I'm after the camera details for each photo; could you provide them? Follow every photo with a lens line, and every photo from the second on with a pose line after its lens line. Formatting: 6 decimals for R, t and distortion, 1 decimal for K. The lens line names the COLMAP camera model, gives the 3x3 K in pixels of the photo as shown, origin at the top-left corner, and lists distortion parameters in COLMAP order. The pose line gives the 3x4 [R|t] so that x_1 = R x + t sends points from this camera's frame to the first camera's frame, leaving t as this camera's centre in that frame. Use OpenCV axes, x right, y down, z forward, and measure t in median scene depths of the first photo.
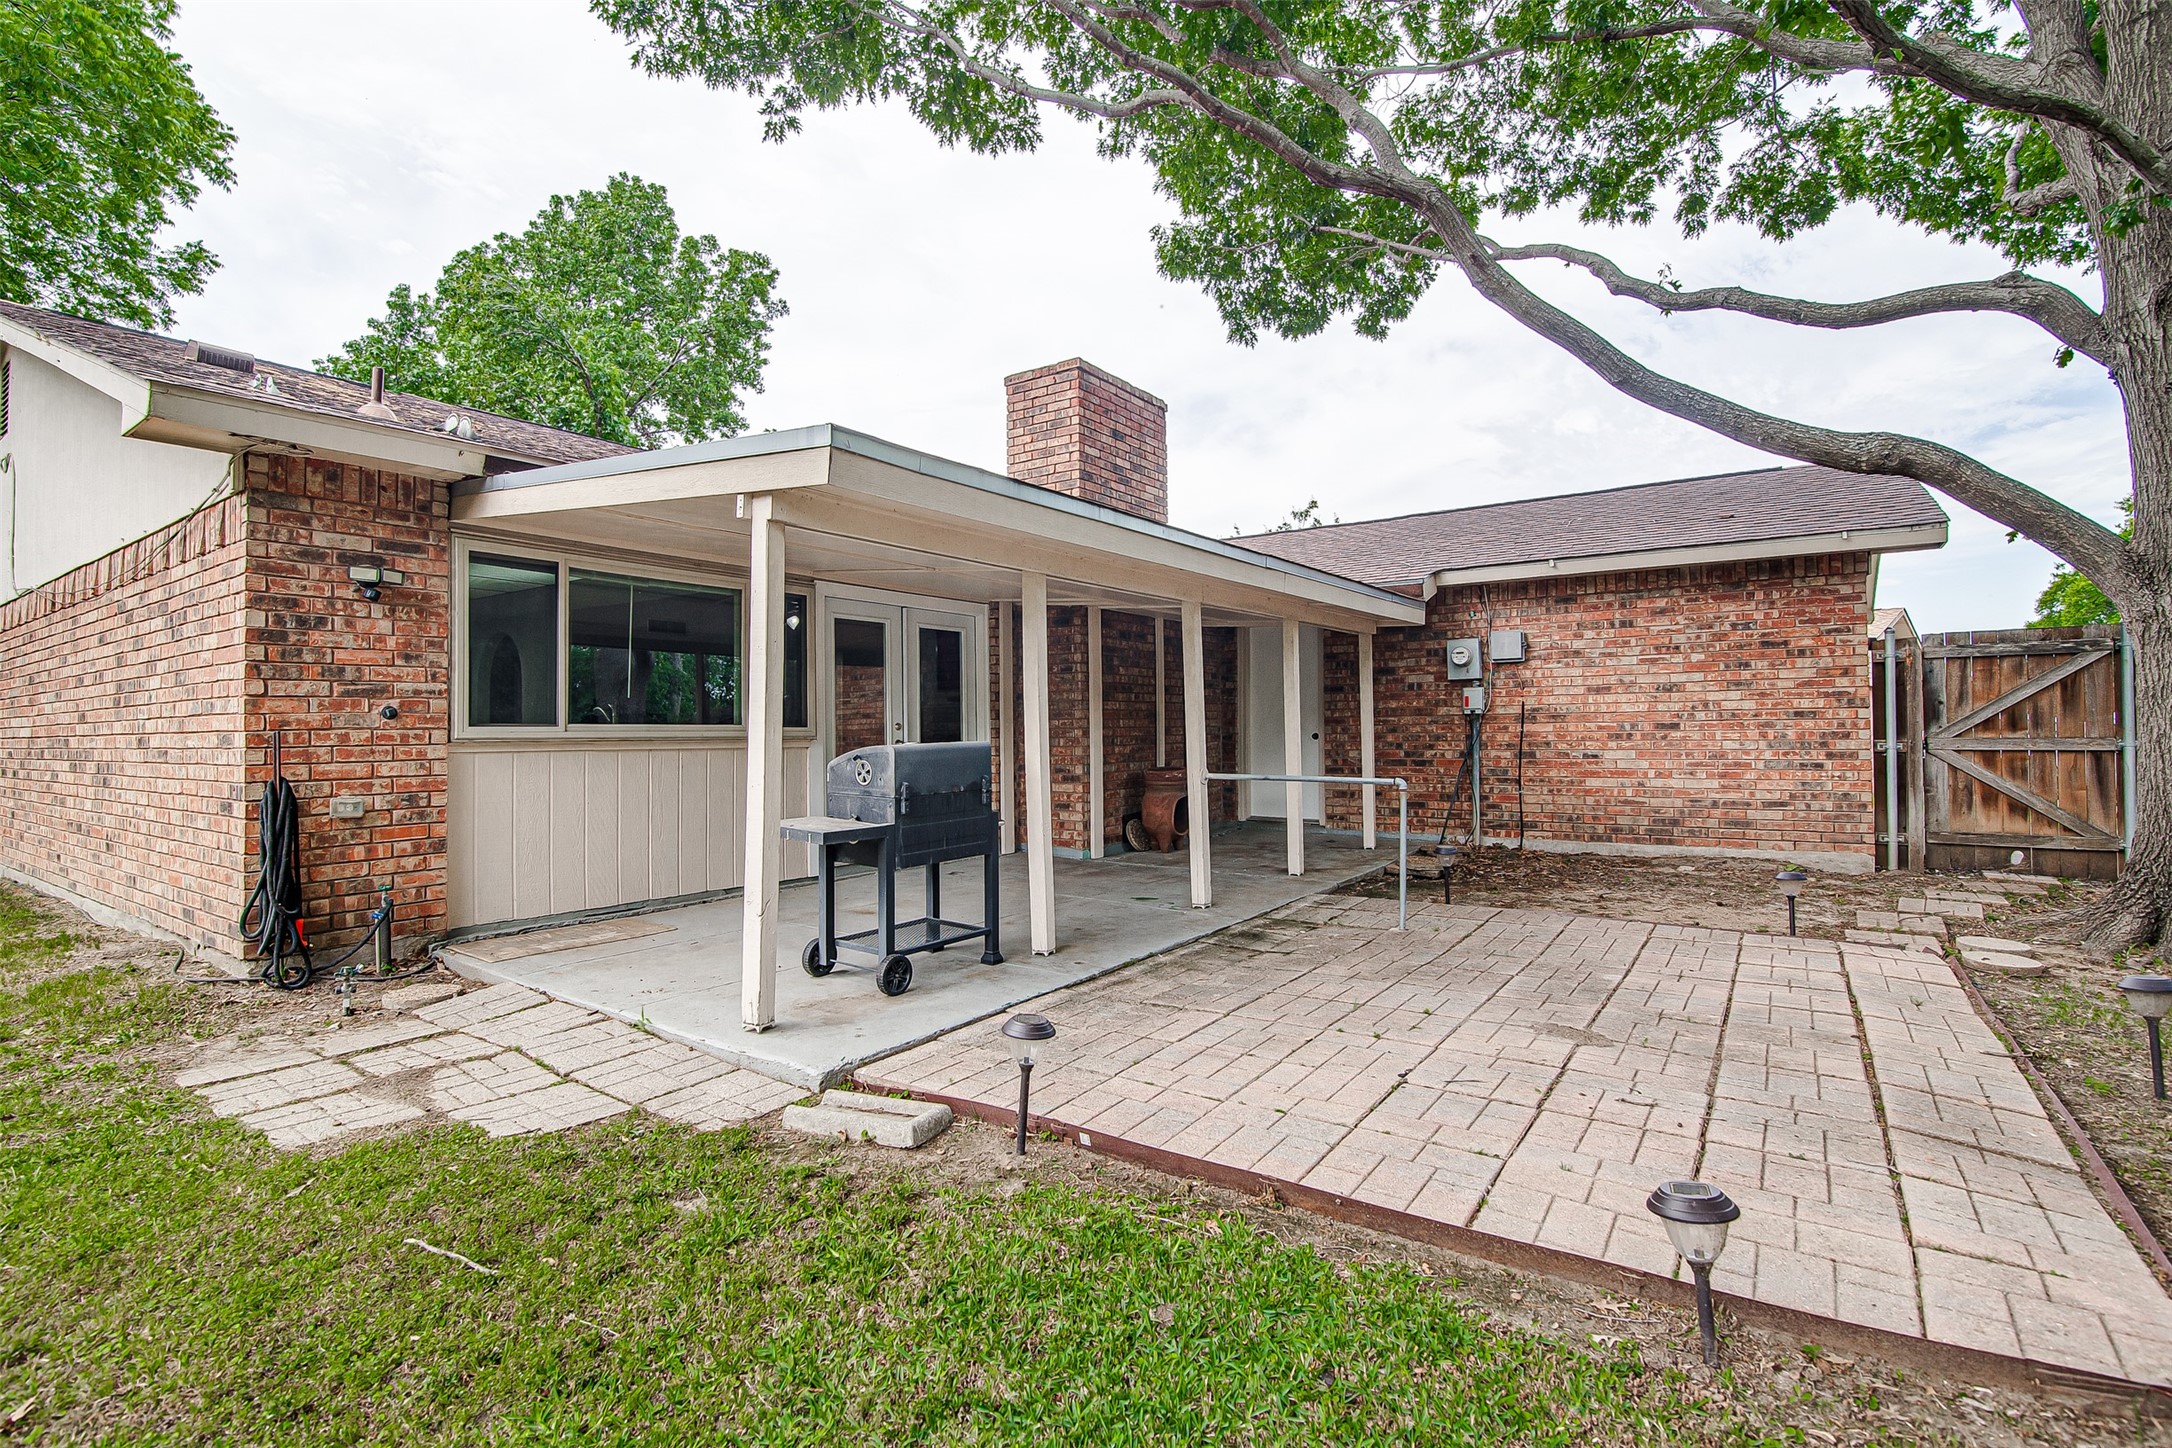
lens RADIAL K [[1009.3, 0, 1079.7], [0, 1009.3, 702.0], [0, 0, 1]] dist [-0.002431, -0.000322]
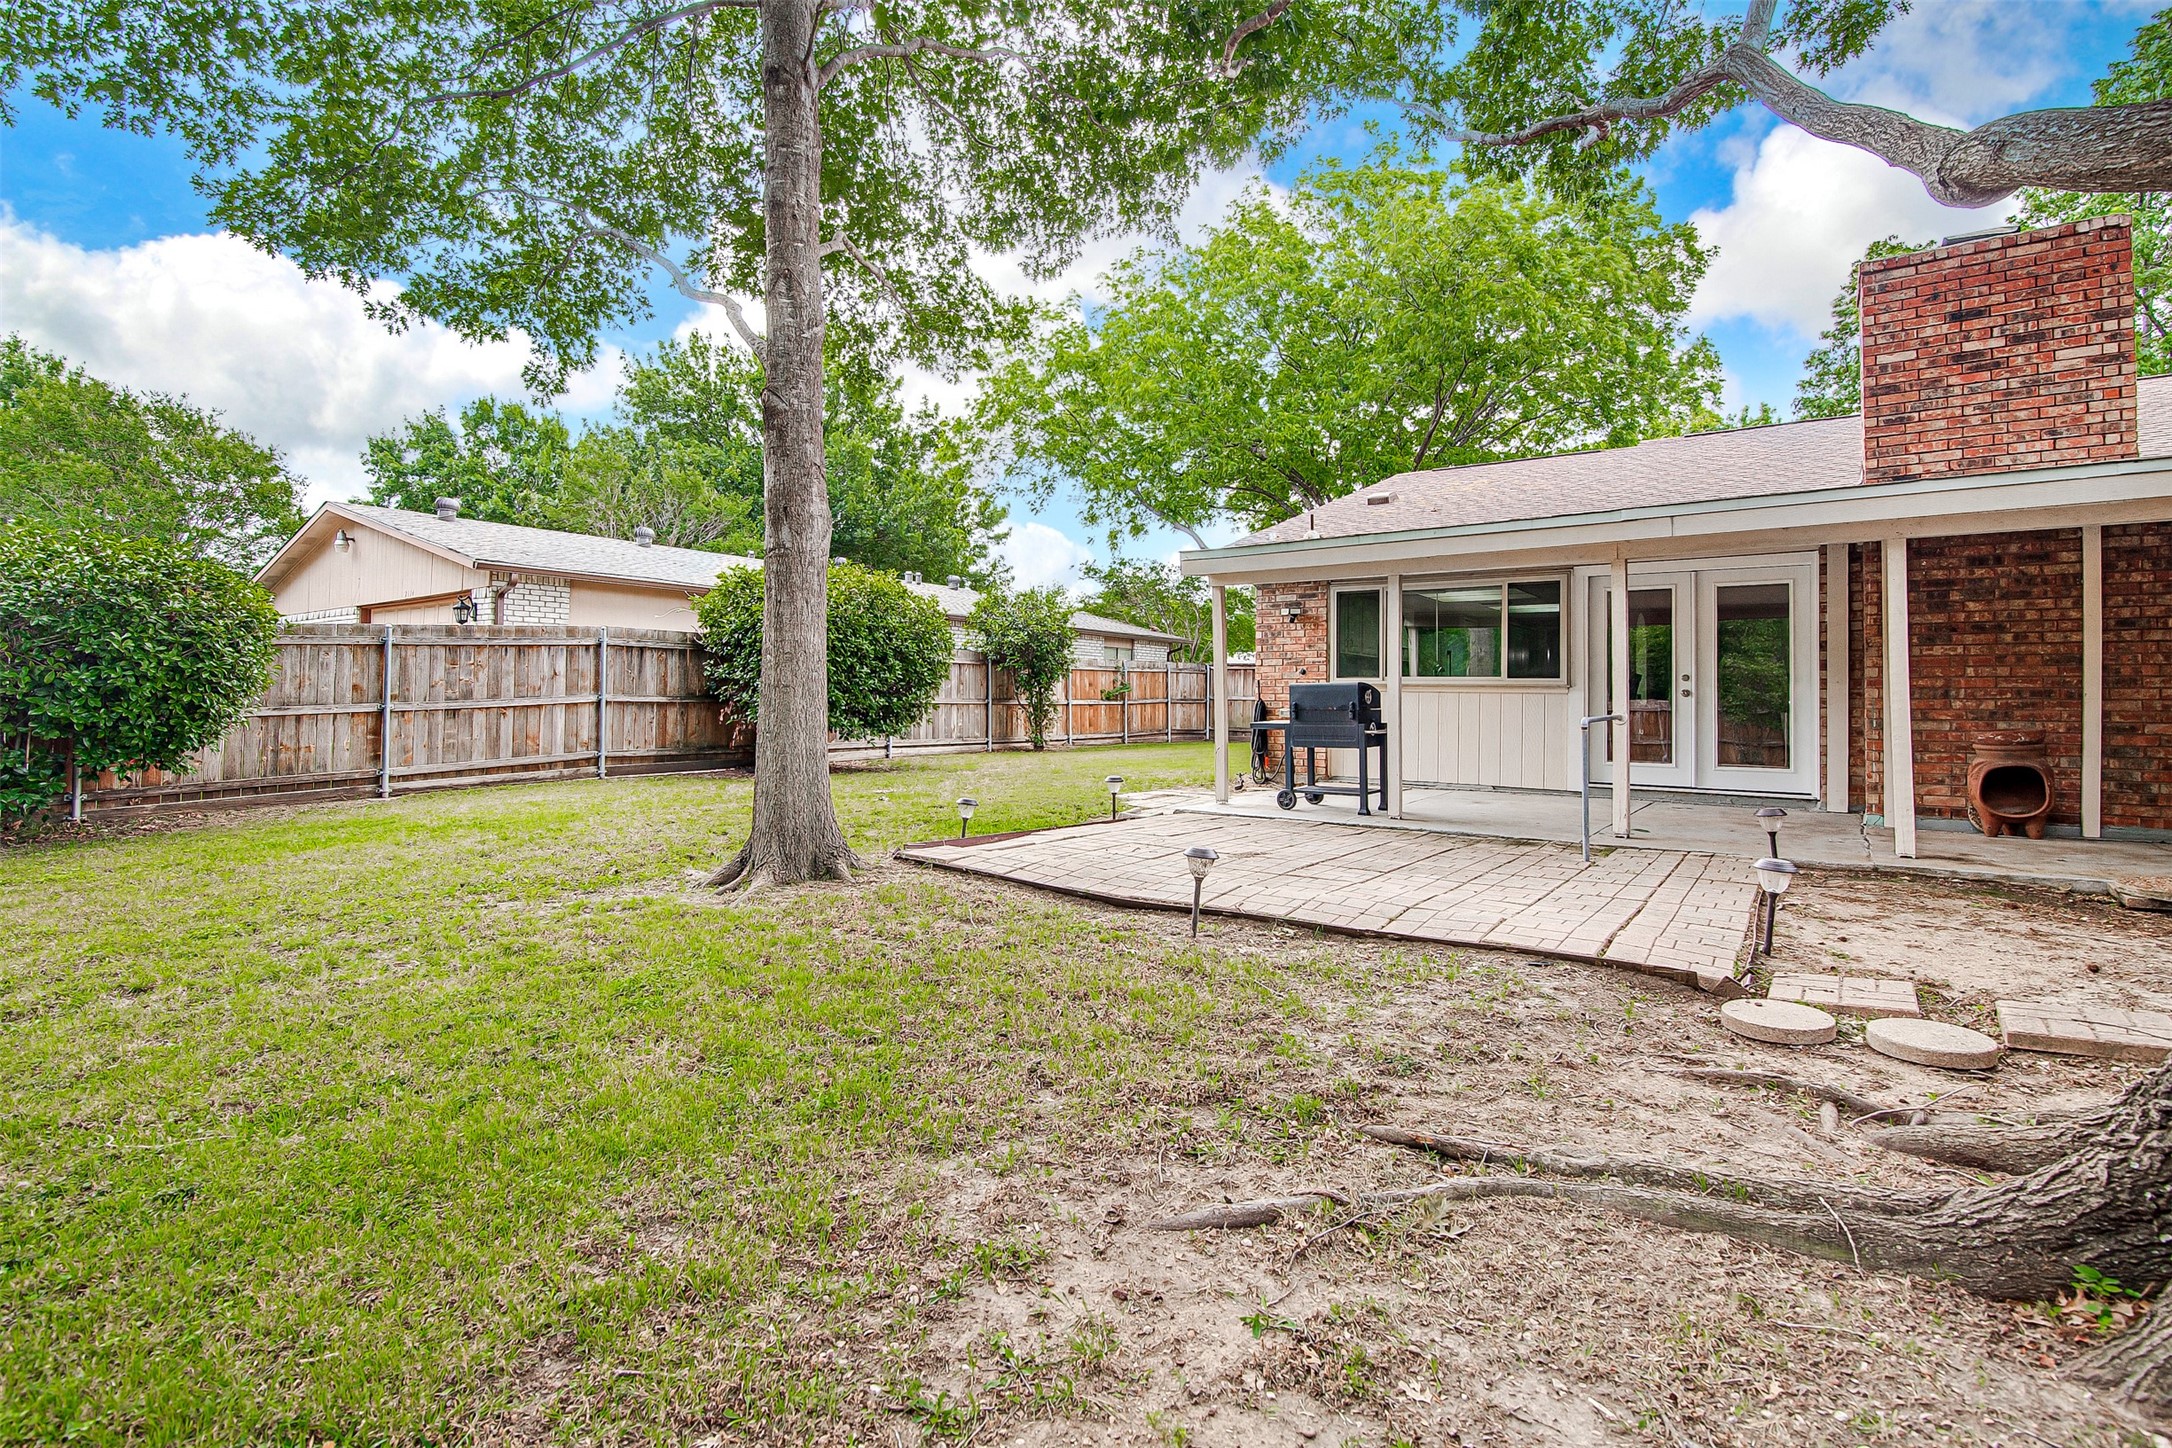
lens RADIAL K [[1009.3, 0, 1079.7], [0, 1009.3, 702.0], [0, 0, 1]] dist [-0.002431, -0.000322]
pose [[-0.013758, 0.005494, -0.999890, 0.969784], [0.011869, 0.999915, 0.005331, 0.037085], [0.999835, -0.011794, -0.013822, 0.338417]]
